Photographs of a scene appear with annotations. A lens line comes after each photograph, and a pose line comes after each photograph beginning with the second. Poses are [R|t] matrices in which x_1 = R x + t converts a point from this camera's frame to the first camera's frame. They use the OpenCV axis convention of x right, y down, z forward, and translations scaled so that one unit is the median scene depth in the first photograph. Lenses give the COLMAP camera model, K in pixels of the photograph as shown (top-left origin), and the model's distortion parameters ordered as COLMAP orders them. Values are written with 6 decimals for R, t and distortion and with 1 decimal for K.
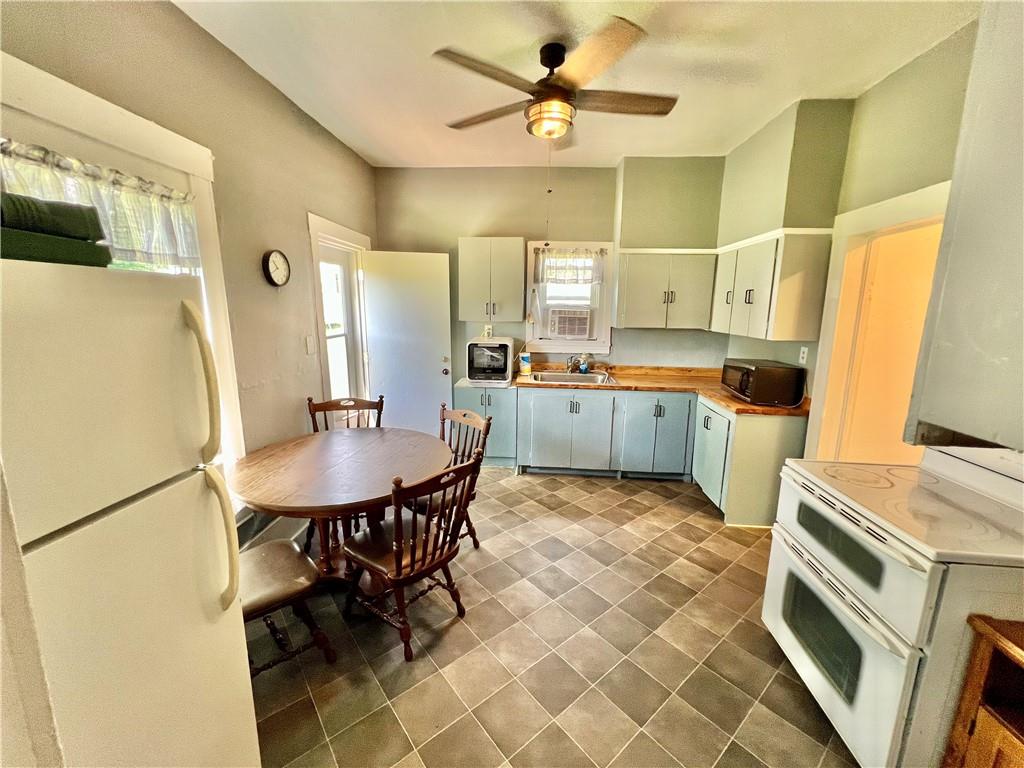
lens RADIAL K [[414.6, 0, 512.8], [0, 414.6, 381.5], [0, 0, 1]] dist [-0.000698, -0.000021]
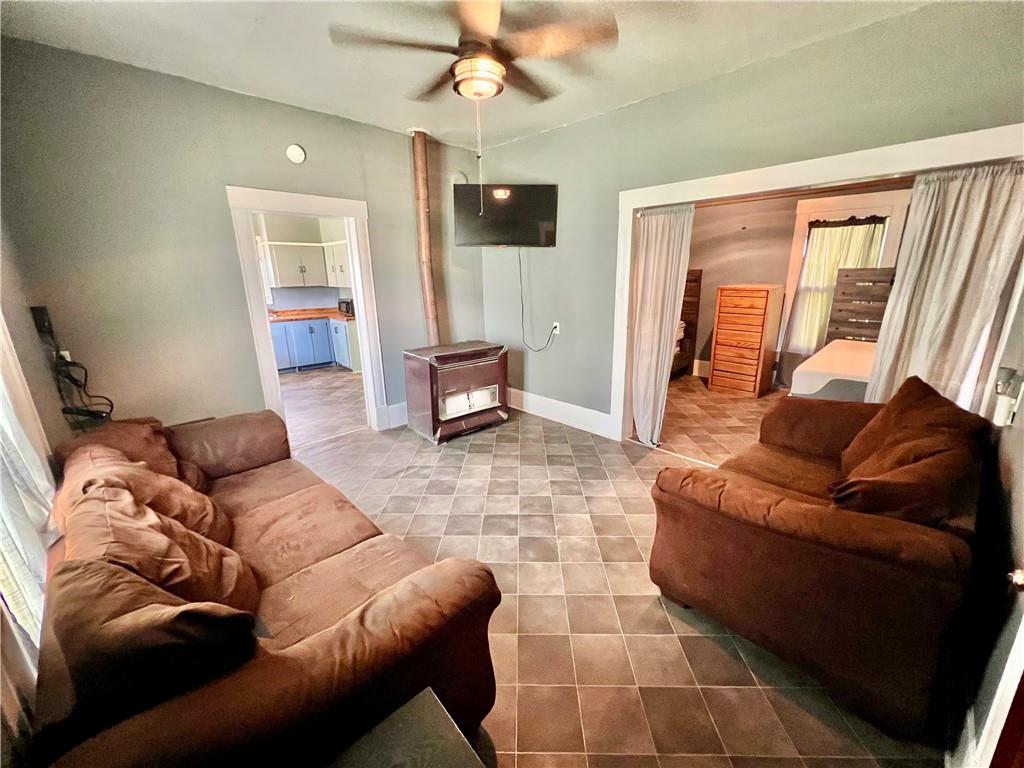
lens RADIAL K [[407.1, 0, 504.4], [0, 407.1, 383.5], [0, 0, 1]] dist [0.001411, 0.000211]
pose [[0.673492, -0.211813, 0.708197, -0.424447], [0.157445, 0.977187, 0.142535, 0.182037], [-0.722232, 0.015505, 0.691477, -0.926773]]
